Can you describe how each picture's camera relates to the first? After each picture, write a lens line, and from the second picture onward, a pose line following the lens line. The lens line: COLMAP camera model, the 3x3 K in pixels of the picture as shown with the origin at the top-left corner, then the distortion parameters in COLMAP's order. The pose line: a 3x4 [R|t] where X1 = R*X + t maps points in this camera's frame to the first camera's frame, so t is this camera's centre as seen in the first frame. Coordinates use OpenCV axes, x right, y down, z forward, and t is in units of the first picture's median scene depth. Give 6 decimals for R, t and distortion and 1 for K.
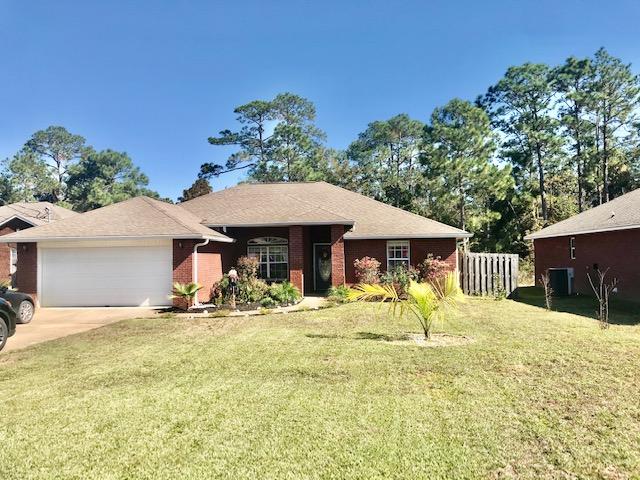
lens RADIAL K [[526.0, 0, 321.3], [0, 526.0, 243.9], [0, 0, 1]] dist [0.029272, -0.002598]
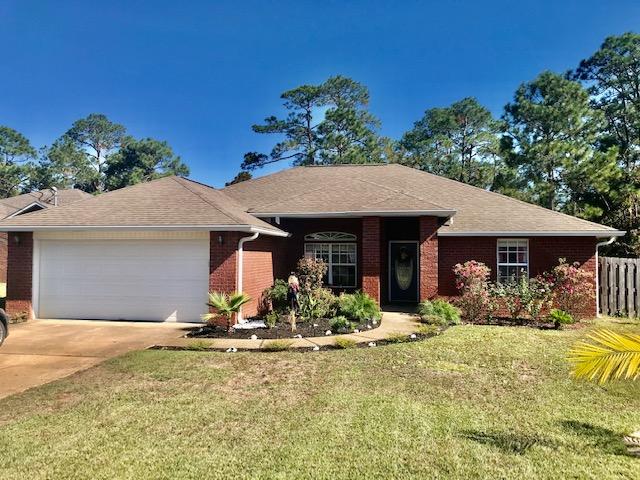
lens RADIAL K [[526.0, 0, 321.3], [0, 526.0, 243.9], [0, 0, 1]] dist [0.029272, -0.002598]
pose [[0.997108, 0.019457, -0.073459, -0.050891], [-0.019095, 0.999802, 0.005629, 0.001004], [0.073554, -0.004210, 0.997282, 0.194198]]
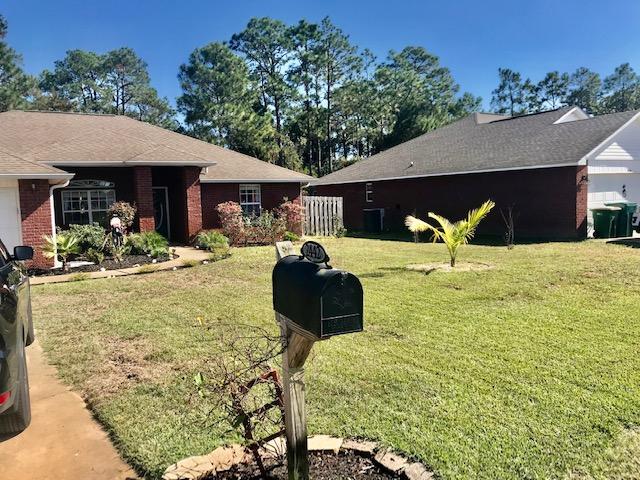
lens RADIAL K [[526.0, 0, 321.3], [0, 526.0, 243.9], [0, 0, 1]] dist [0.029272, -0.002598]
pose [[0.813793, -0.059498, 0.578101, -0.253711], [0.003825, 0.995272, 0.097049, 0.007406], [-0.581142, -0.076767, 0.810173, 0.087903]]
